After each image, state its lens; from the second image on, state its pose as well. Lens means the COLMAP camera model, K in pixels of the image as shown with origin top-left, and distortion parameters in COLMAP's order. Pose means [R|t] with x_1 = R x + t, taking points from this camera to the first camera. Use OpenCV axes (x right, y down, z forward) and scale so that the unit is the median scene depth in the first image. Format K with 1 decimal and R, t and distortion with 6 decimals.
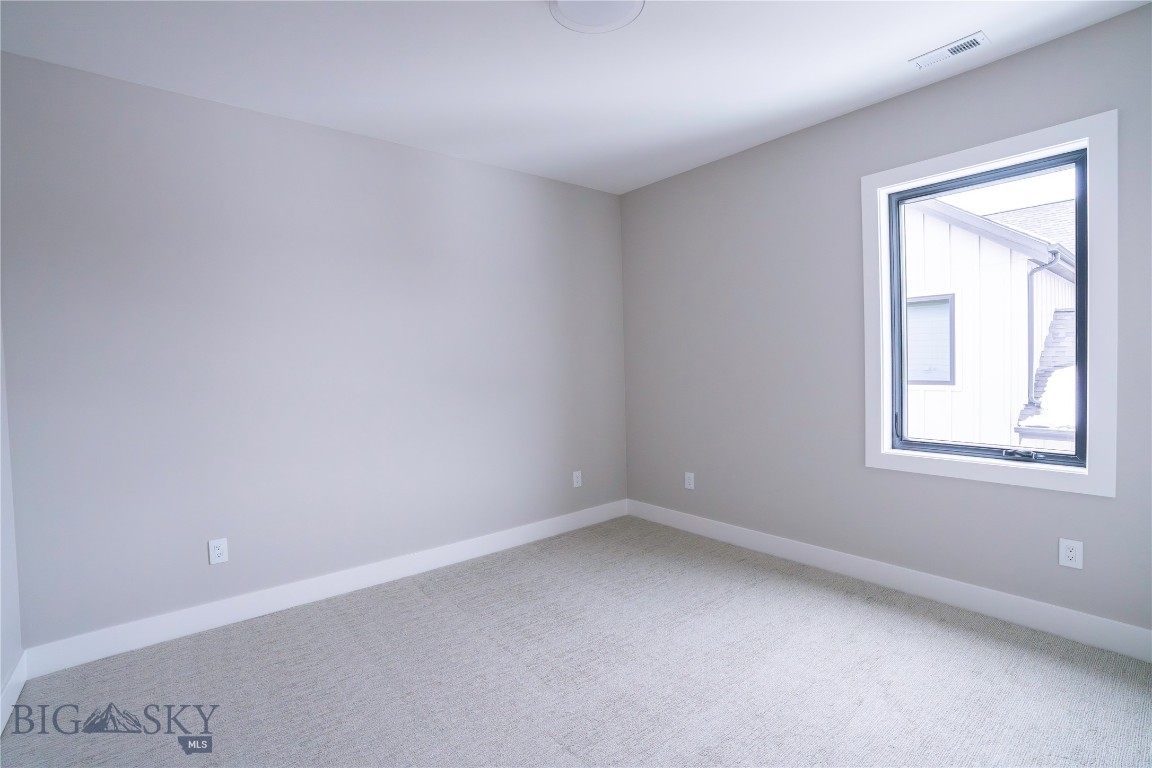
lens RADIAL K [[535.3, 0, 576.3], [0, 535.3, 381.8], [0, 0, 1]] dist [-0.072039, 0.028072]
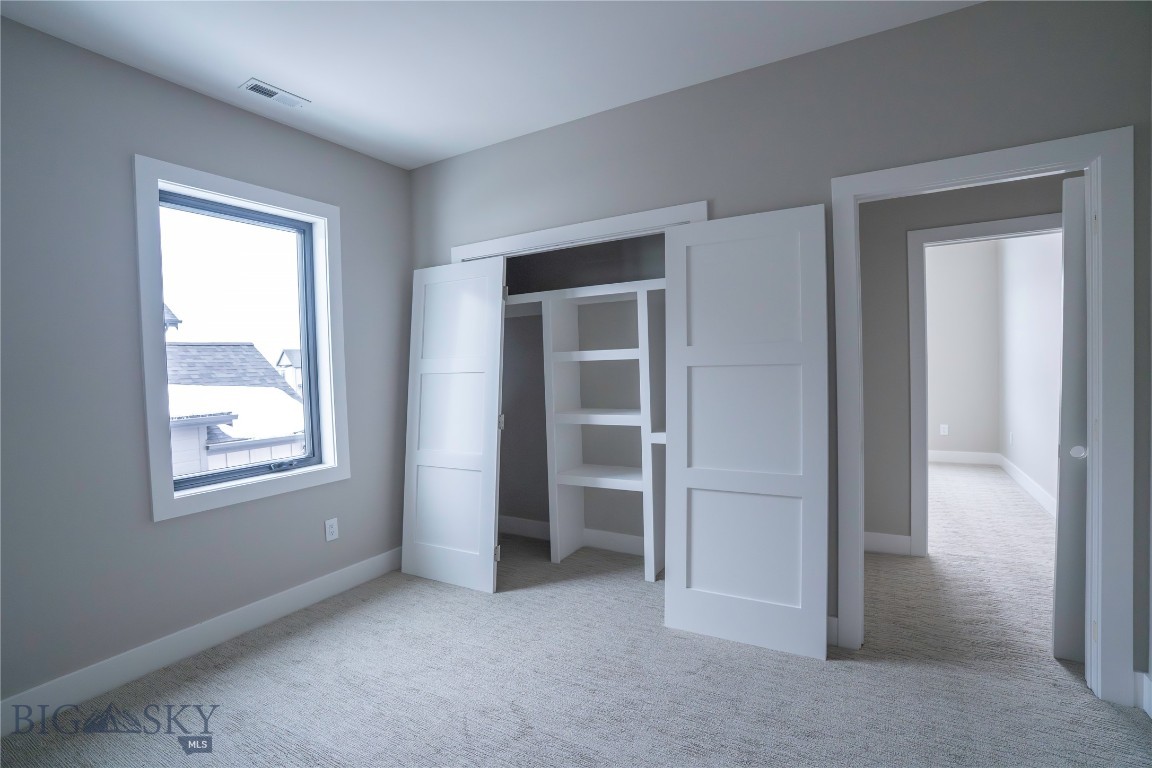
lens RADIAL K [[535.3, 0, 576.3], [0, 535.3, 381.8], [0, 0, 1]] dist [-0.072039, 0.028072]
pose [[-0.341368, 0.002296, 0.939927, -0.477105], [0.073038, 0.997038, 0.024091, -0.024833], [-0.937088, 0.076874, -0.340524, 0.792624]]
